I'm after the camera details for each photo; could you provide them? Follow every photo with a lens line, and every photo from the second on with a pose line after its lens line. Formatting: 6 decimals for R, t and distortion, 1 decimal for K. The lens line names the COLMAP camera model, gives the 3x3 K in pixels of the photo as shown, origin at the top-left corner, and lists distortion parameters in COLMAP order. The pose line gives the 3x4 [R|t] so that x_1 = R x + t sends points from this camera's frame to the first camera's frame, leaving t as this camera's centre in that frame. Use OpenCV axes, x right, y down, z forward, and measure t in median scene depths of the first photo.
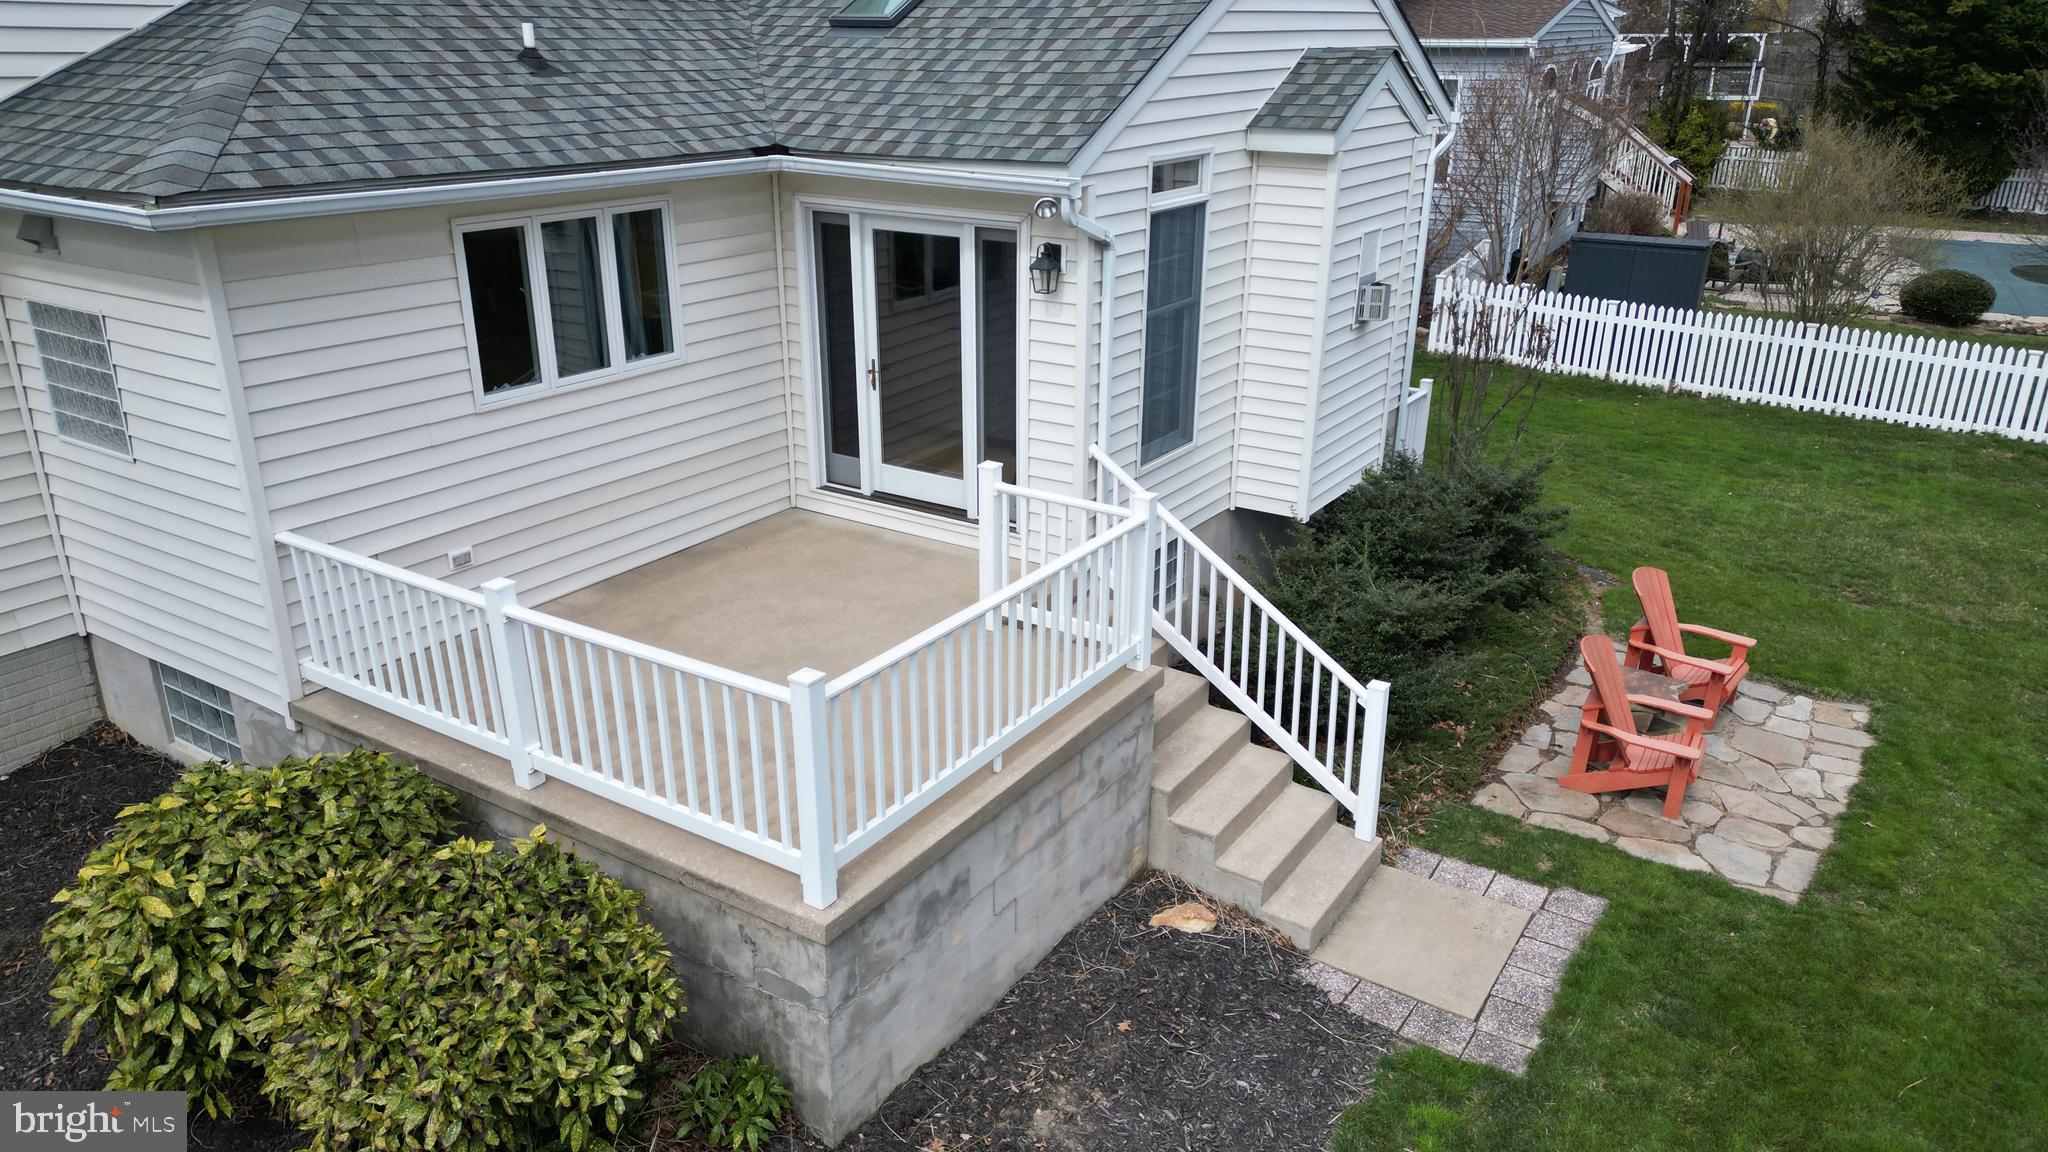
lens RADIAL K [[1427.3, 0, 1013.5], [0, 1427.3, 580.0], [0, 0, 1]] dist [0.076241, -0.062874]
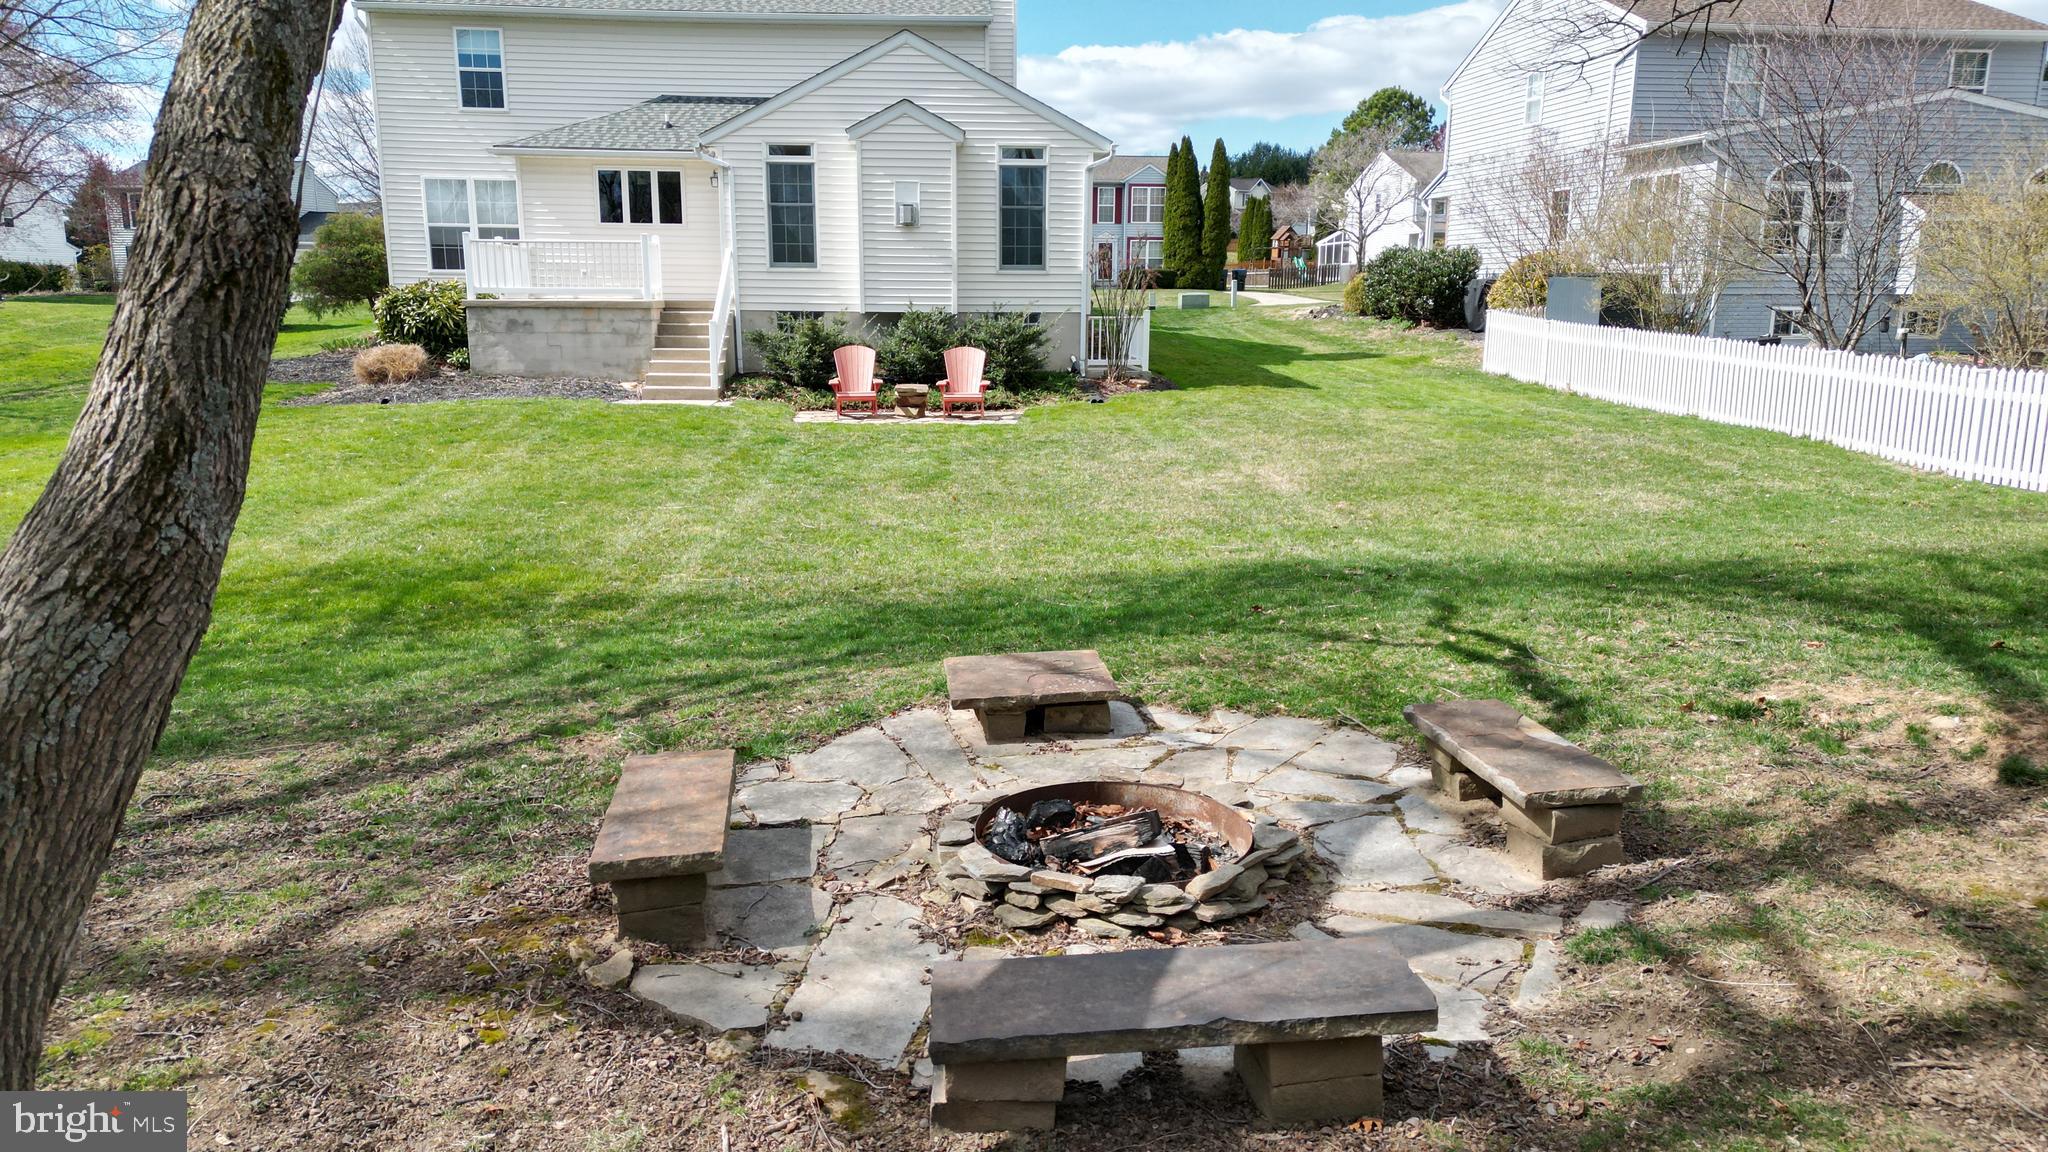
lens RADIAL K [[1428.9, 0, 1016.7], [0, 1428.9, 568.4], [0, 0, 1]] dist [0.090459, -0.093796]
pose [[0.601214, 0.146537, -0.785537, 2.670632], [-0.291345, 0.955572, -0.044726, 0.453617], [0.744083, 0.255752, 0.617196, -0.081661]]
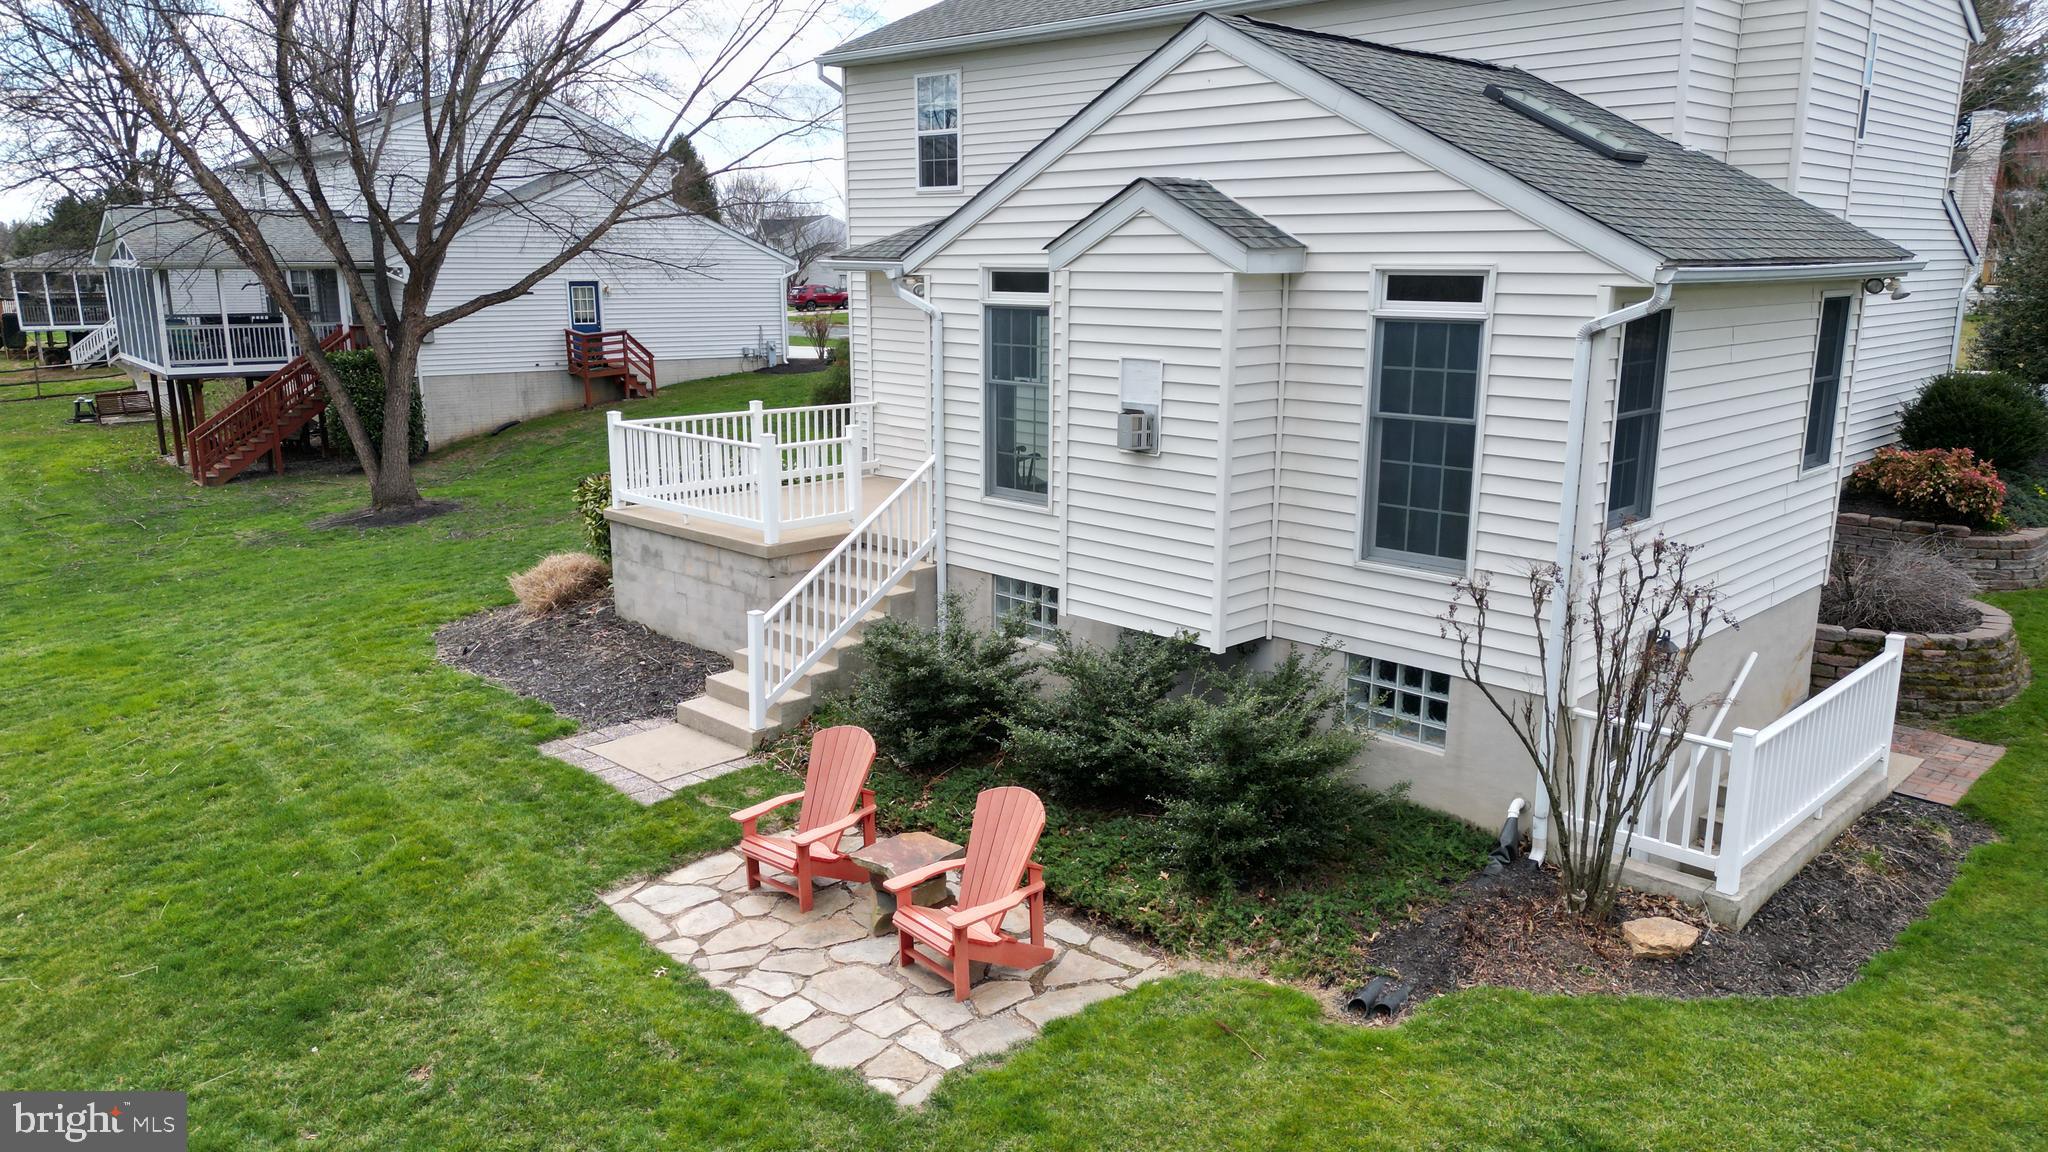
lens RADIAL K [[1427.3, 0, 1013.5], [0, 1427.3, 580.0], [0, 0, 1]] dist [0.076241, -0.062874]
pose [[-0.198284, 0.212697, -0.956788, 1.536003], [-0.357532, 0.893213, 0.272658, -0.428966], [0.912609, 0.396146, -0.101064, 1.350211]]
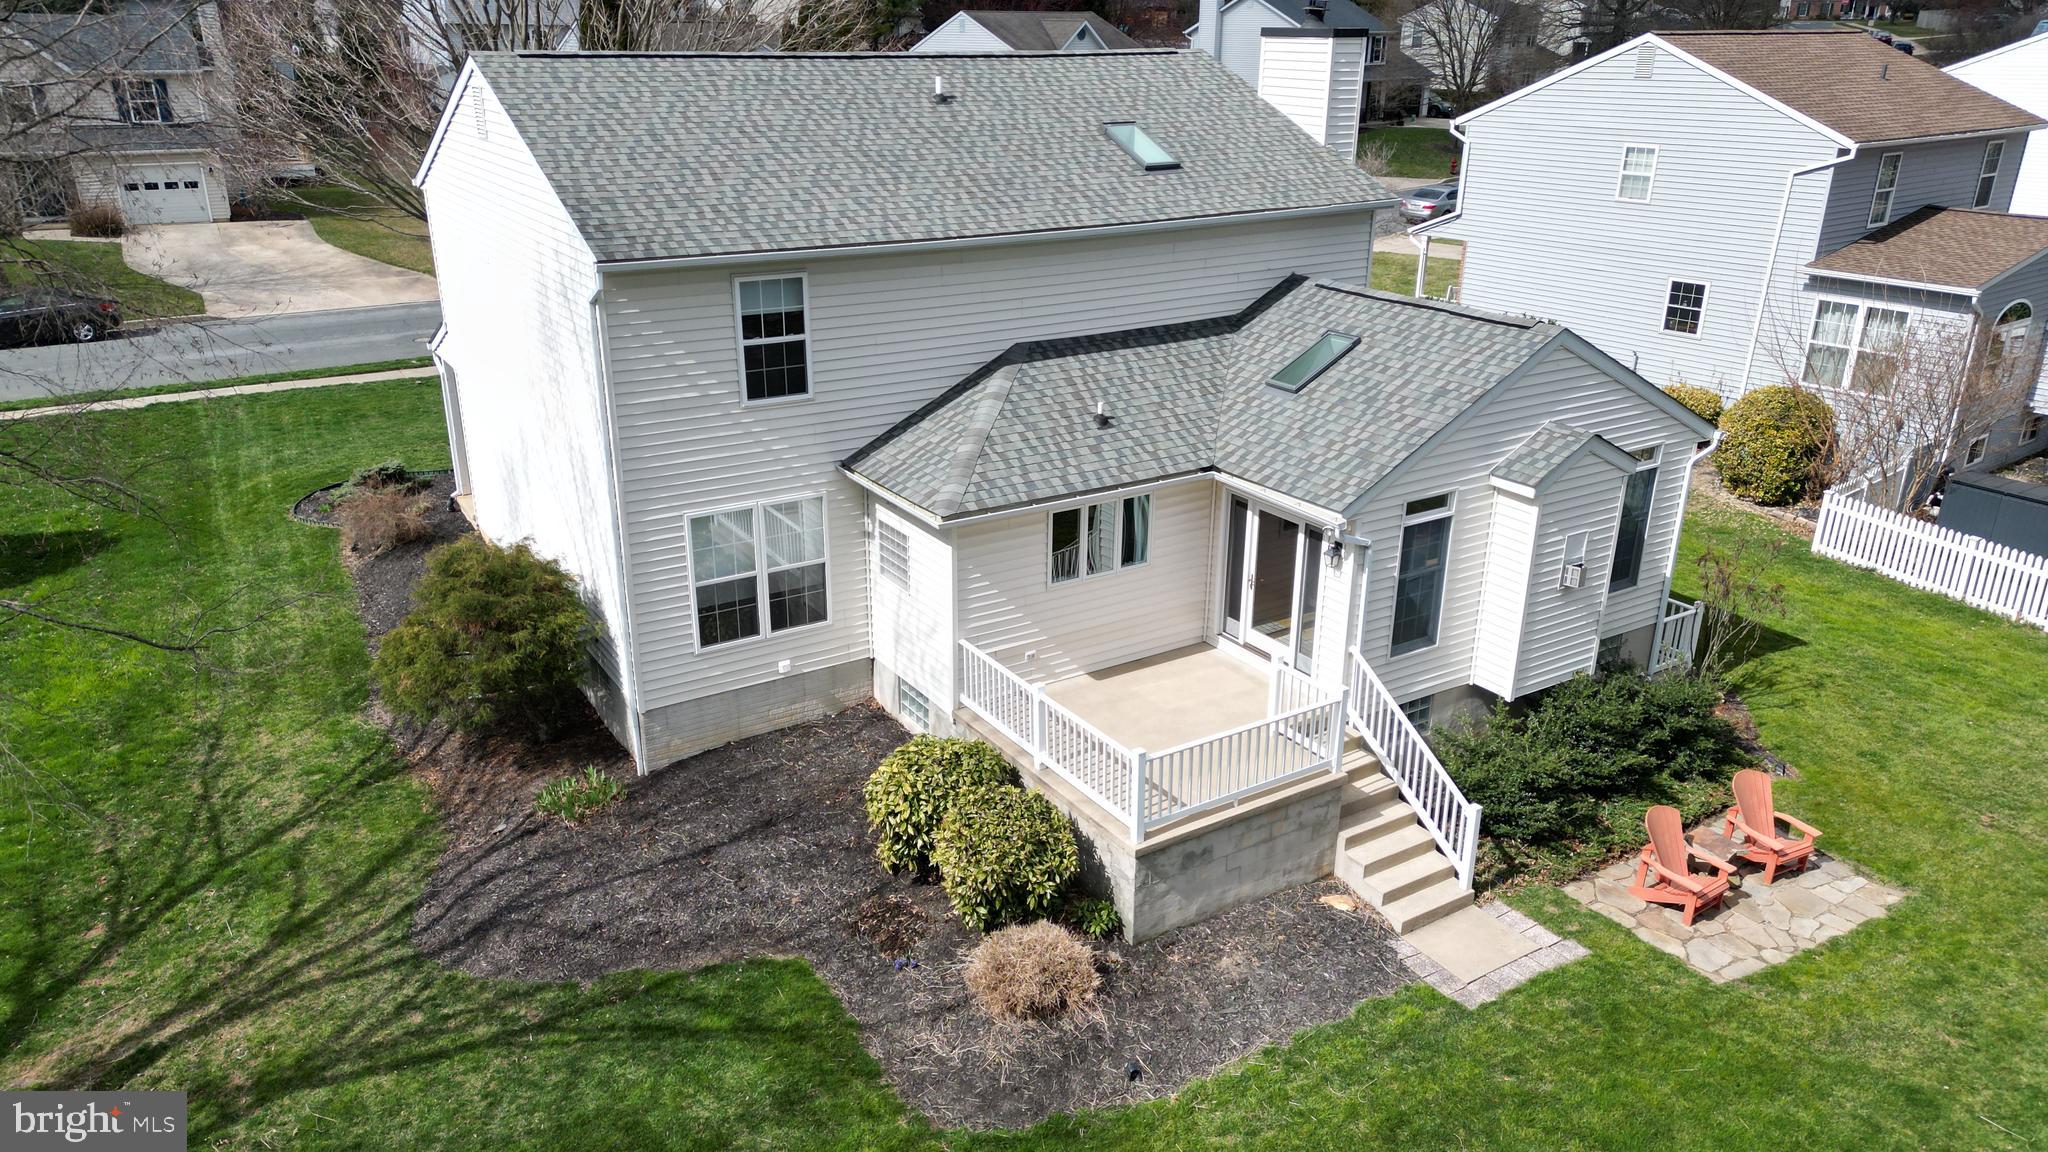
lens RADIAL K [[1428.9, 0, 1016.7], [0, 1428.9, 568.4], [0, 0, 1]] dist [0.090459, -0.093796]
pose [[0.912712, 0.145983, -0.381636, 0.376659], [-0.149669, 0.988530, 0.020185, -0.176785], [0.380205, 0.038696, 0.924092, -0.943307]]
